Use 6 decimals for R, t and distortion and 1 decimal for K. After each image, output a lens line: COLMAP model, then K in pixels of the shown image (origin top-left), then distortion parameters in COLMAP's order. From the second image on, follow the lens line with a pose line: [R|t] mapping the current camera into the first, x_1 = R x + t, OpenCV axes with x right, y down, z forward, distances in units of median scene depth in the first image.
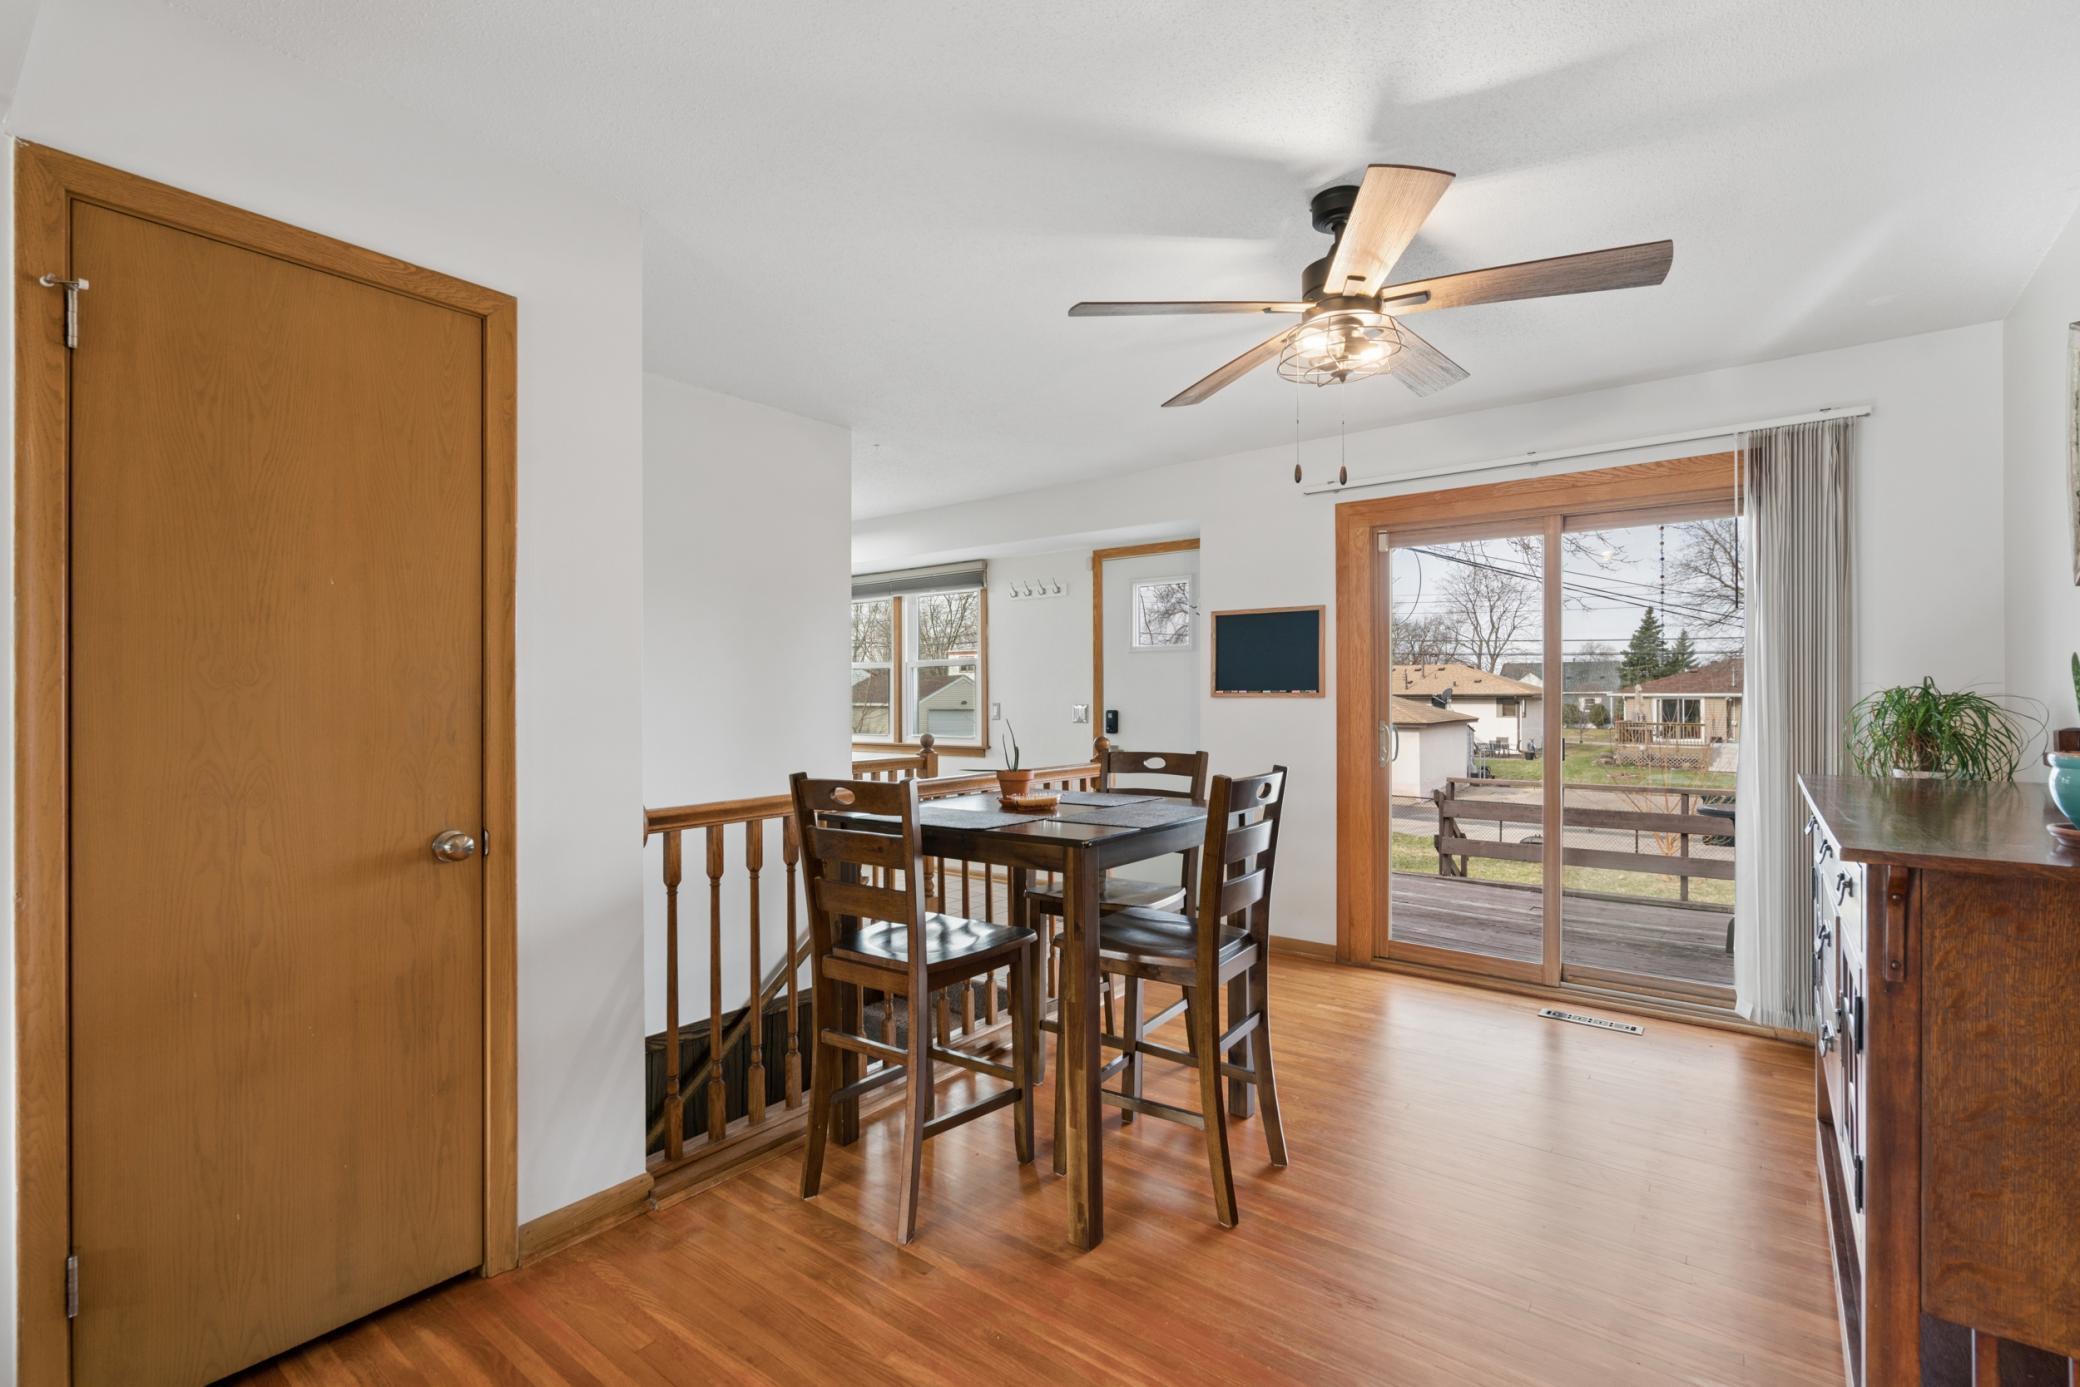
lens RADIAL K [[943.4, 0, 1040.0], [0, 943.4, 693.5], [0, 0, 1]] dist [-0.002387, -0.000047]
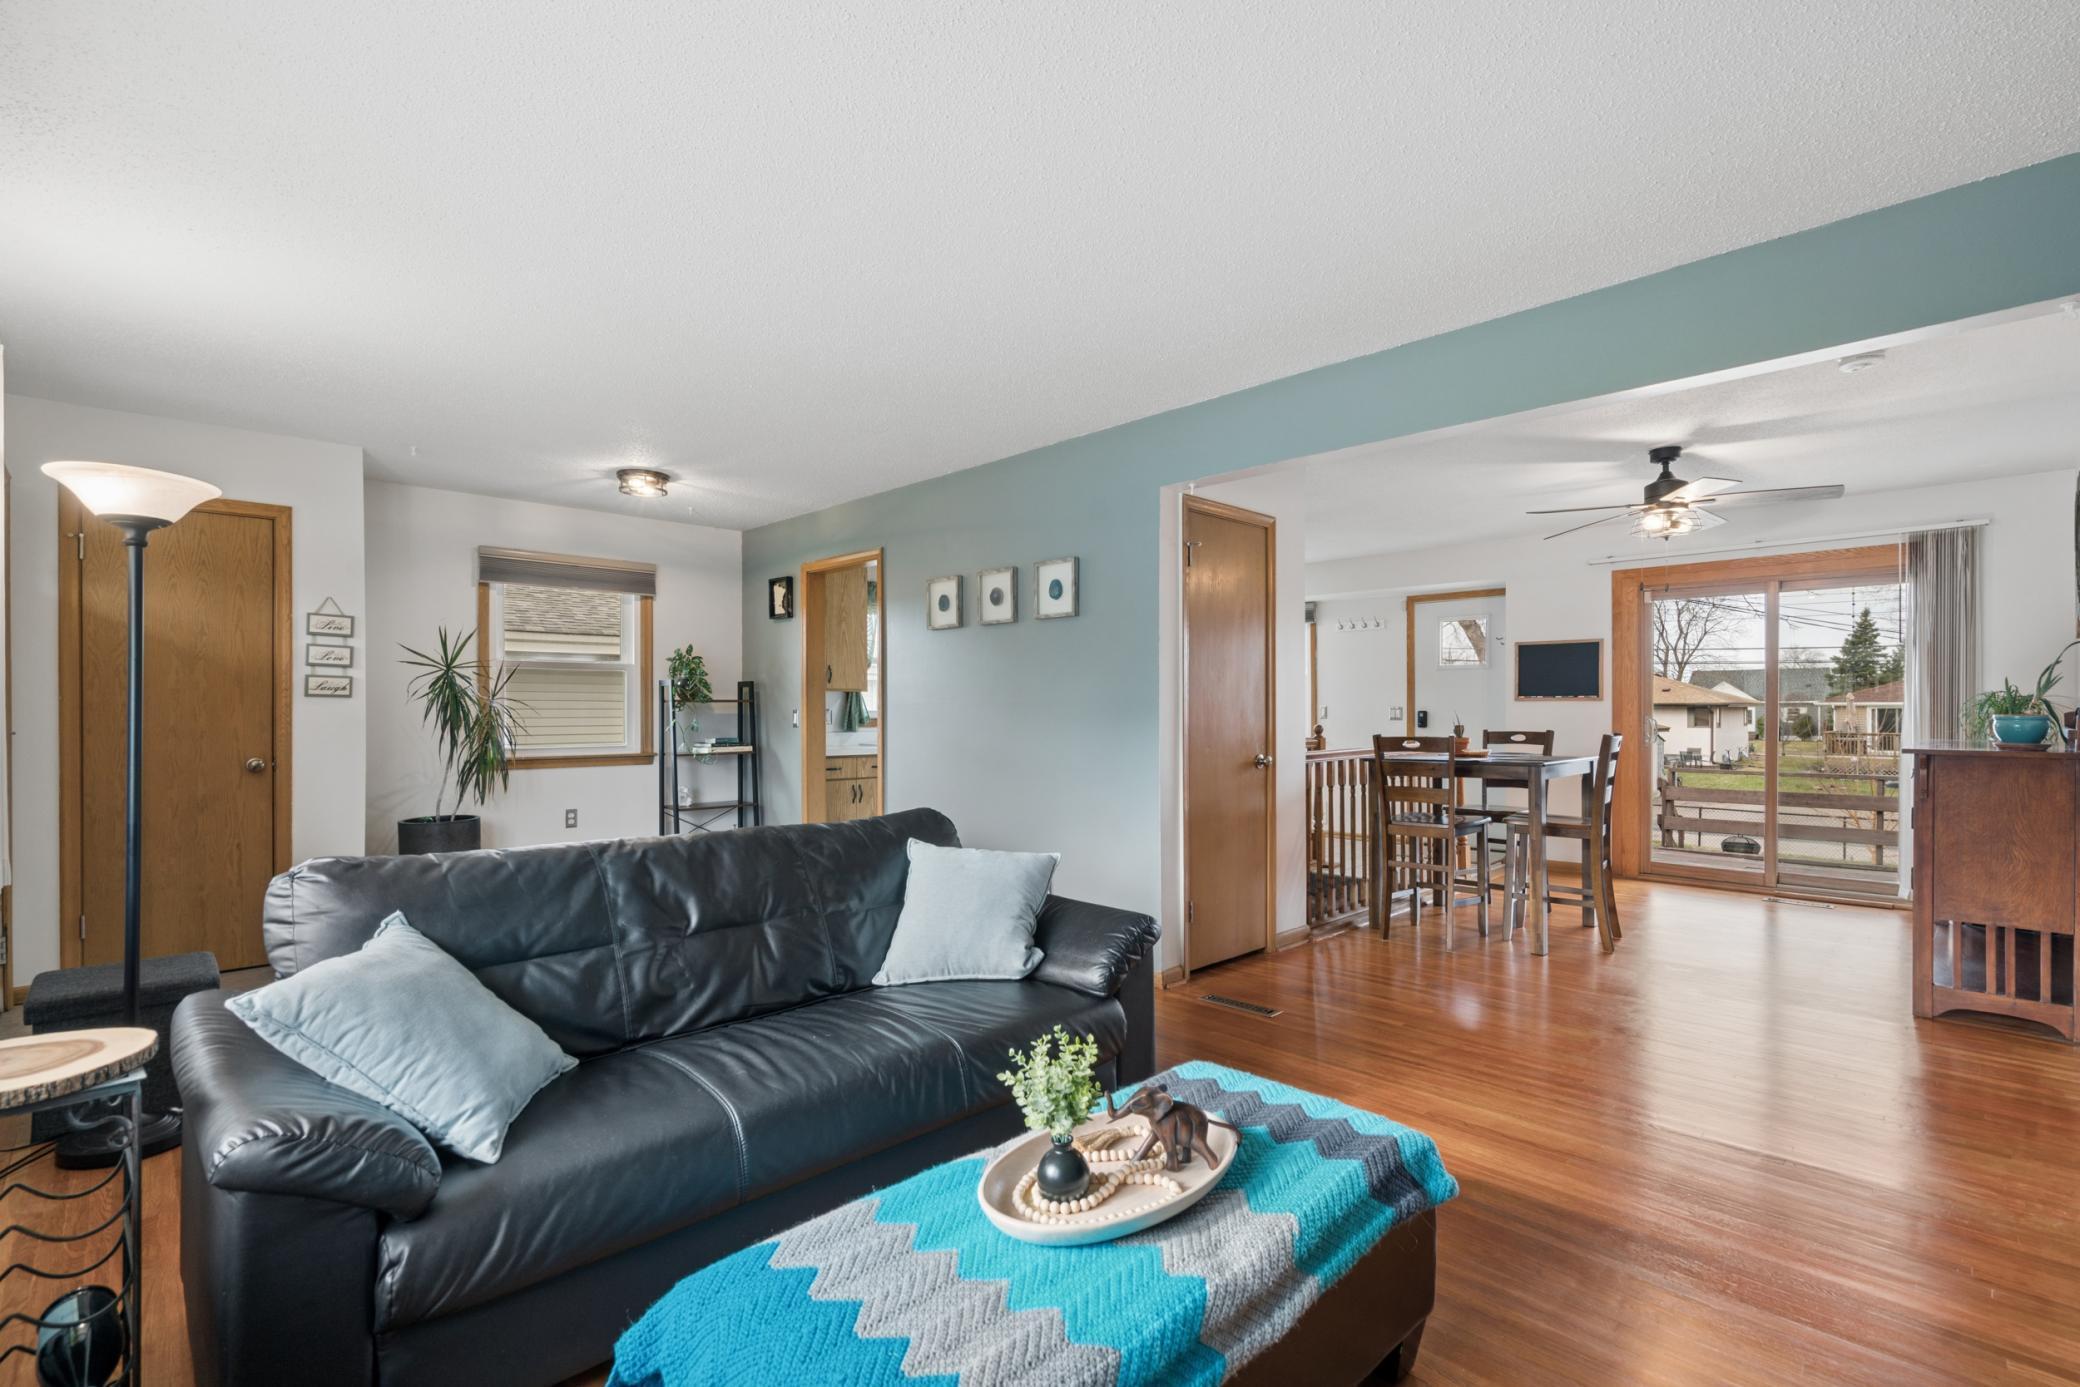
lens RADIAL K [[957.8, 0, 1052.6], [0, 957.8, 711.9], [0, 0, 1]] dist [0.003403, 0.000577]
pose [[0.991698, 0.000108, -0.128588, -0.282380], [0.000930, 0.999967, 0.008010, 0.007215], [0.128585, -0.008063, 0.991666, -0.475332]]
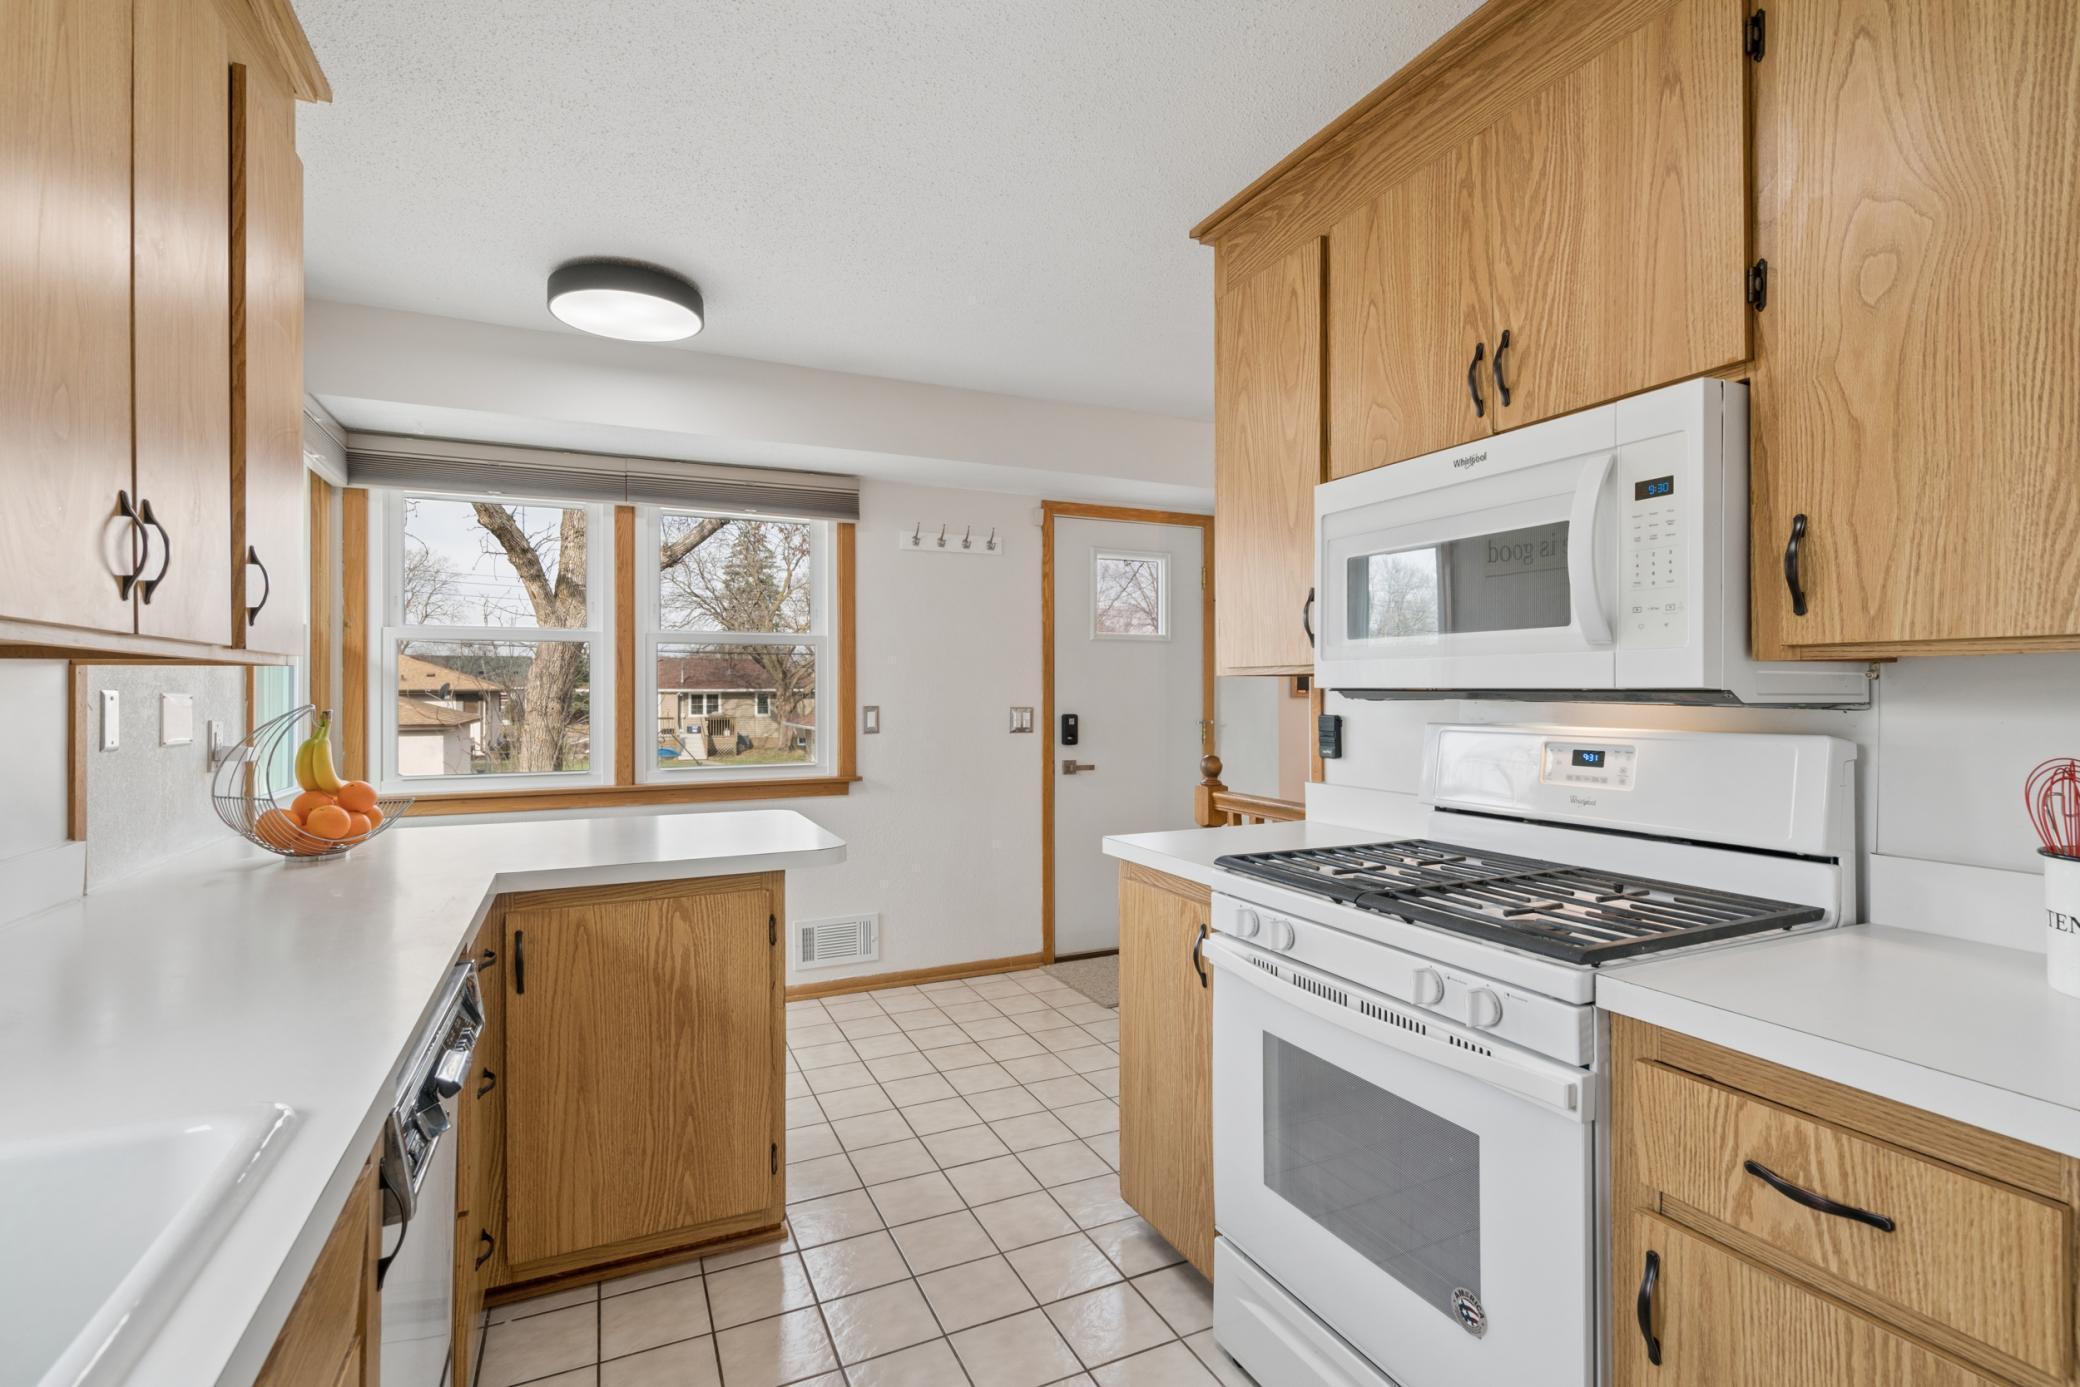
lens RADIAL K [[958.9, 0, 1047.4], [0, 958.9, 697.4], [0, 0, 1]] dist [0.000420, 0.000632]
pose [[0.458033, -0.004204, 0.888925, -0.614774], [-0.002826, 0.999977, 0.006185, -0.000752], [-0.888930, -0.005345, 0.458011, 0.655940]]
